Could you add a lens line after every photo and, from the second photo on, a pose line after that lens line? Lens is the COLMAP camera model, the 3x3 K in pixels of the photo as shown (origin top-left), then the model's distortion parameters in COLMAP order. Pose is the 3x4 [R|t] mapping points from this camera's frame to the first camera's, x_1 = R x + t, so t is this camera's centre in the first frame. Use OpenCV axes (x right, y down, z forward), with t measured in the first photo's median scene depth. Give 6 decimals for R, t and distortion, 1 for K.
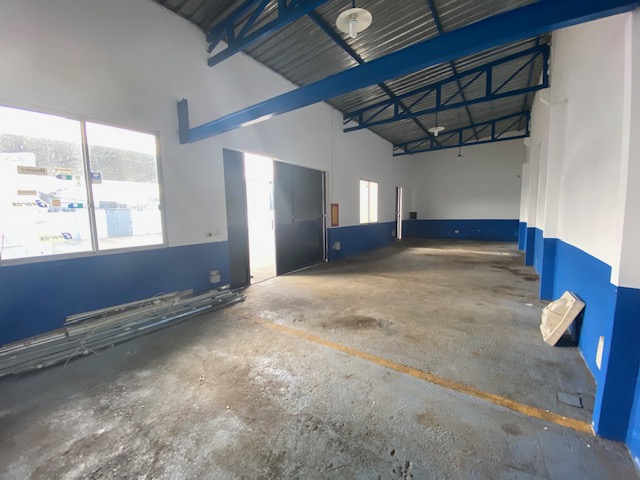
lens RADIAL K [[258.6, 0, 317.5], [0, 258.6, 238.5], [0, 0, 1]] dist [0.043032, -0.029230]
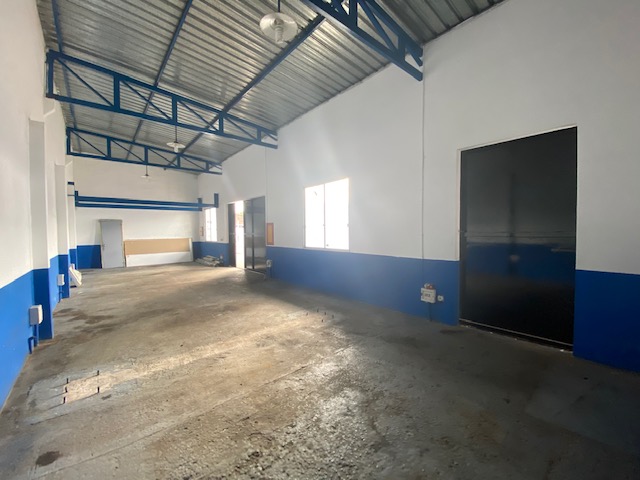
lens RADIAL K [[258.6, 0, 317.5], [0, 258.6, 238.5], [0, 0, 1]] dist [0.043032, -0.029230]
pose [[-0.247100, 0.050193, -0.967689, 1.002693], [-0.072335, 0.994916, 0.070076, -0.157077], [0.966286, 0.087314, -0.242213, 1.403599]]
